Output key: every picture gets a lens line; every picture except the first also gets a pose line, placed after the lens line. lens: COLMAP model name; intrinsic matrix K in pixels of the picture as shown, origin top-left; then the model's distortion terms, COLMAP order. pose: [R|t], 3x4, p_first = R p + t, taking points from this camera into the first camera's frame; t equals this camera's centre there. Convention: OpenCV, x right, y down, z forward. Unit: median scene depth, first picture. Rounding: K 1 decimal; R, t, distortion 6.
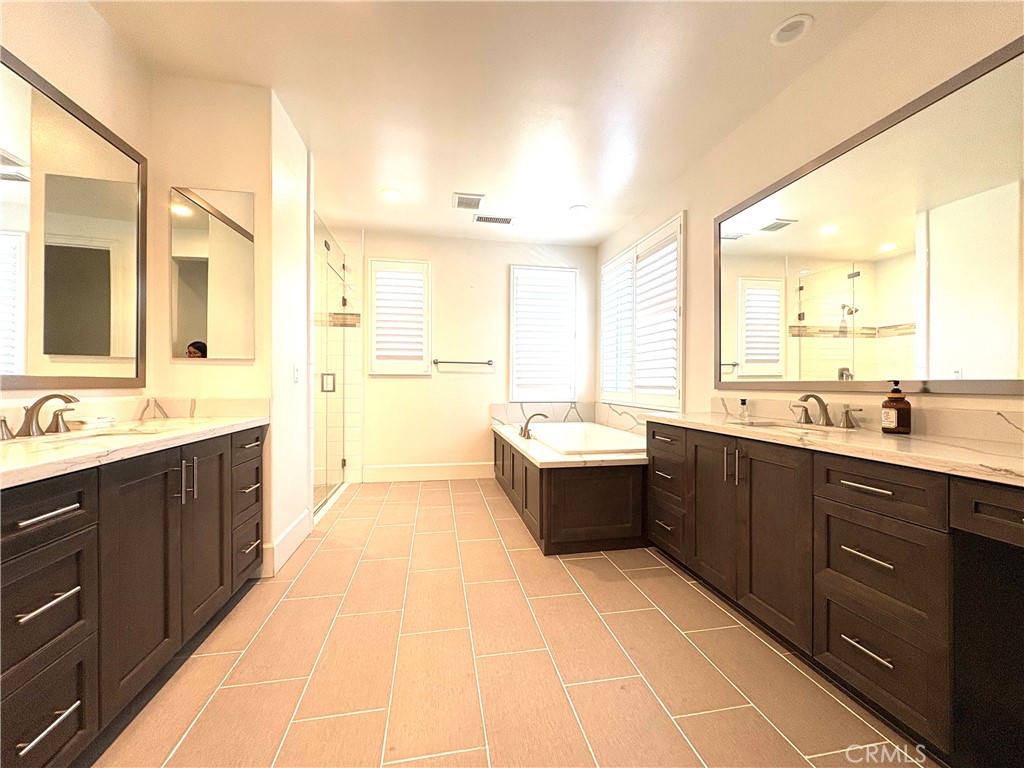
lens RADIAL K [[408.5, 0, 512.3], [0, 408.5, 385.6], [0, 0, 1]] dist [0.004002, 0.000352]
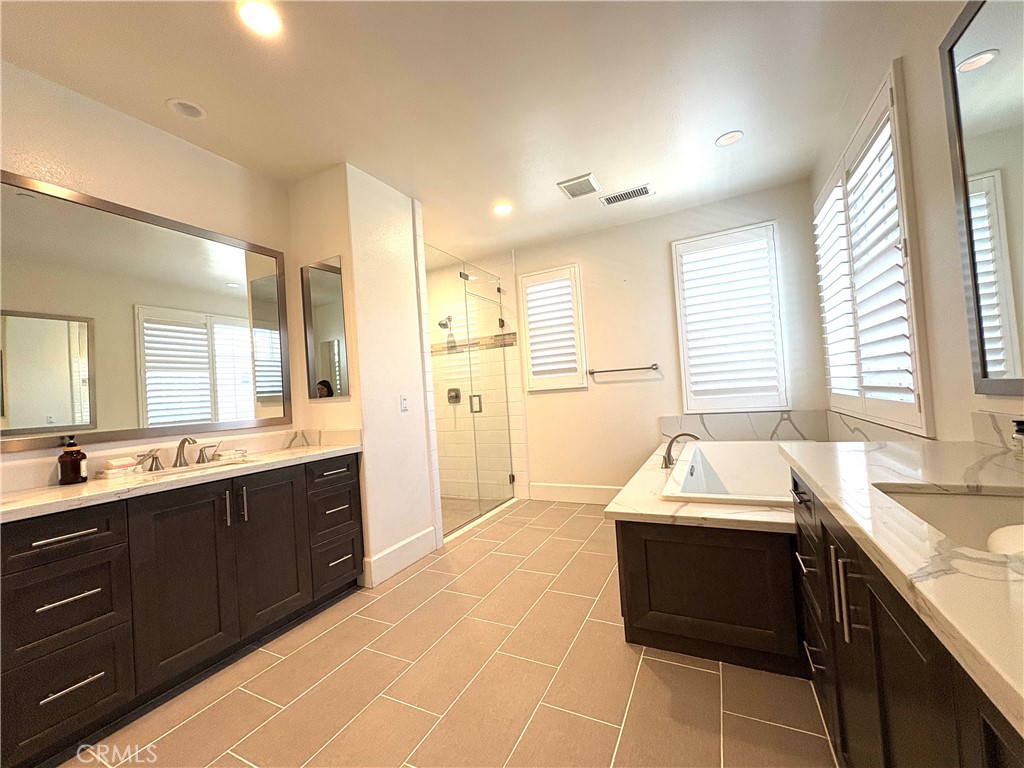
lens RADIAL K [[408.5, 0, 510.7], [0, 408.5, 385.4], [0, 0, 1]] dist [0.004002, 0.000352]
pose [[0.791204, -0.070725, -0.607449, 0.267753], [0.066602, 0.997347, -0.029371, -0.017747], [0.607915, -0.017219, 0.793815, 0.217464]]
